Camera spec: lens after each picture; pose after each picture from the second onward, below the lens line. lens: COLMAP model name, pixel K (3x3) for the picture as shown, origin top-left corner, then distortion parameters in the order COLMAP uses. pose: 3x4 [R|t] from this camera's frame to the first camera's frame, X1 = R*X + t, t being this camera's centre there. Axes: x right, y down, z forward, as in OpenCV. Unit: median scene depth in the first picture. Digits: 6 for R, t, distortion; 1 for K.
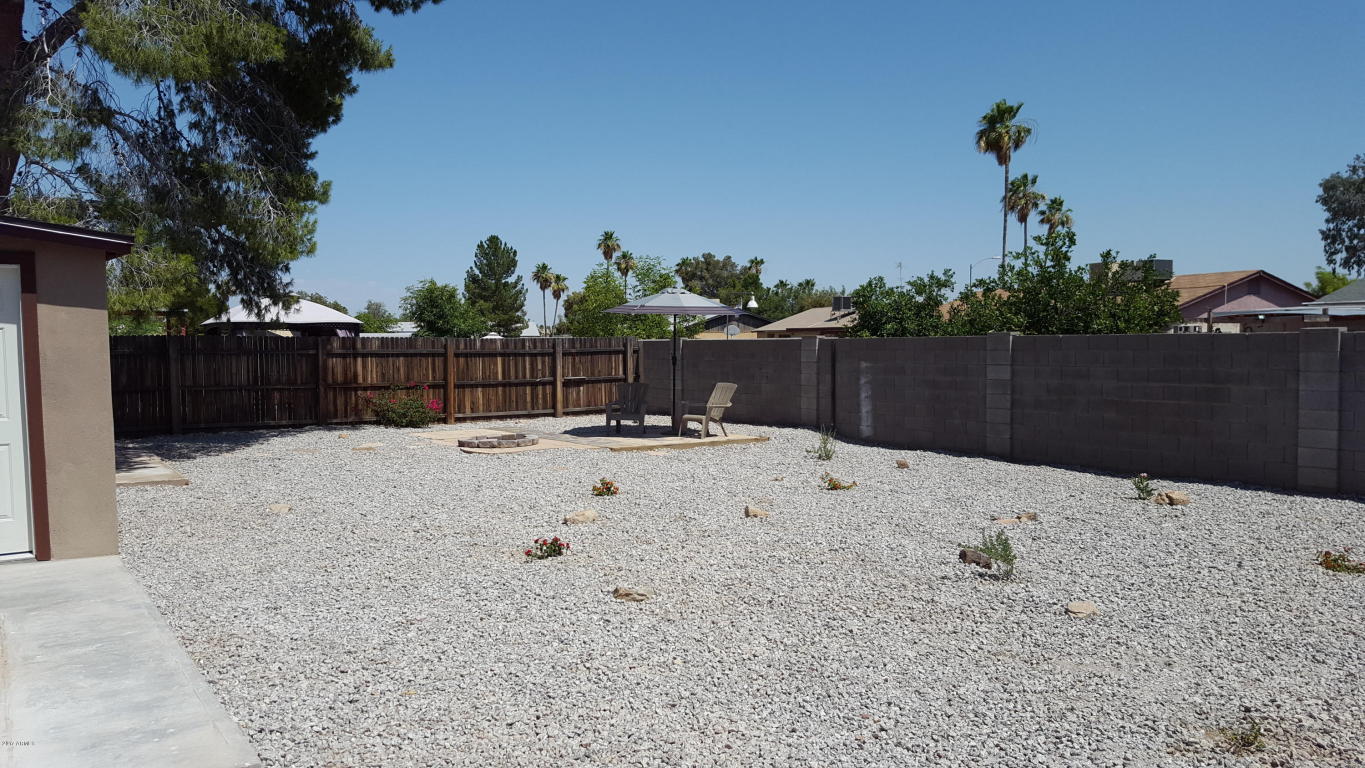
lens RADIAL K [[1002.2, 0, 686.0], [0, 1002.2, 411.2], [0, 0, 1]] dist [0.157614, -0.251860]
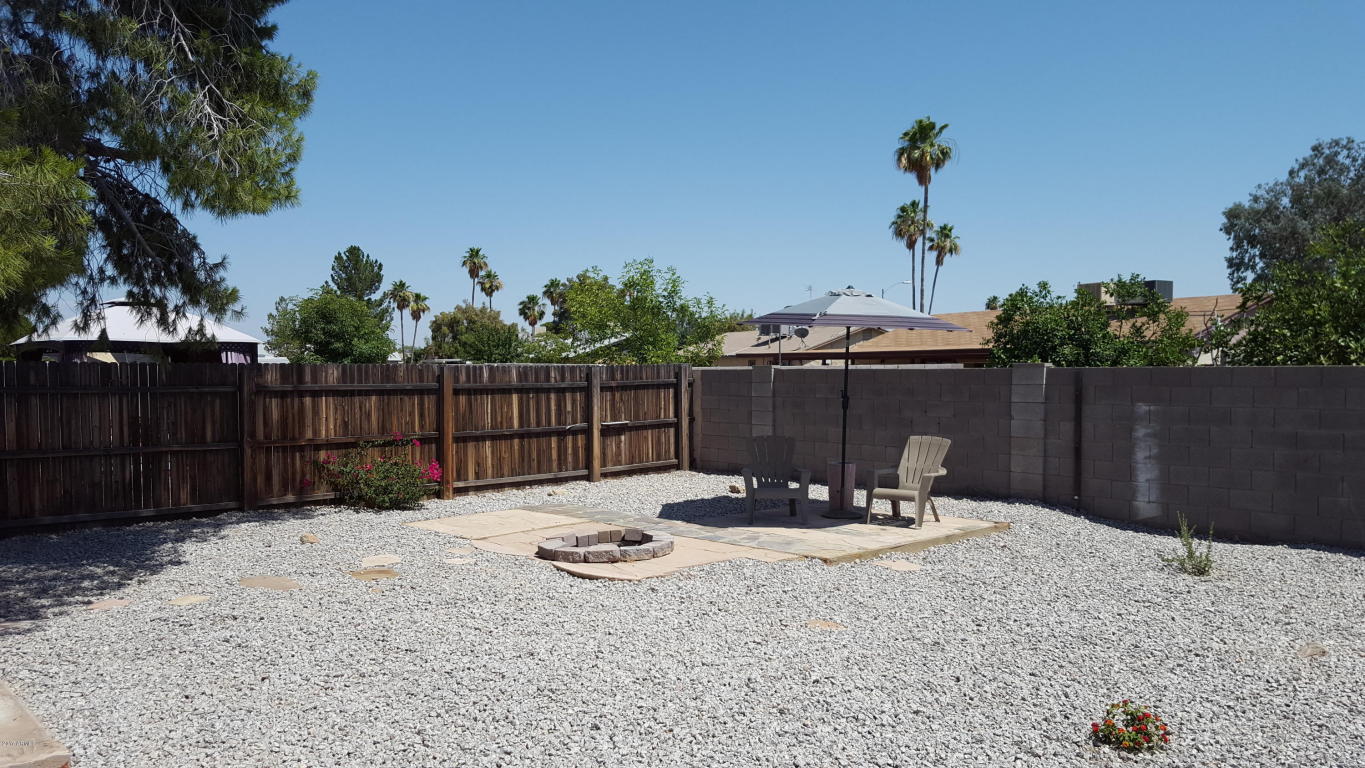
lens RADIAL K [[1007.3, 0, 709.2], [0, 1007.3, 417.5], [0, 0, 1]] dist [0.161141, -0.251961]
pose [[0.985297, -0.006028, 0.170745, -0.170045], [0.009365, 0.999780, -0.018743, -0.024064], [-0.170595, 0.020066, 0.985137, 0.313990]]
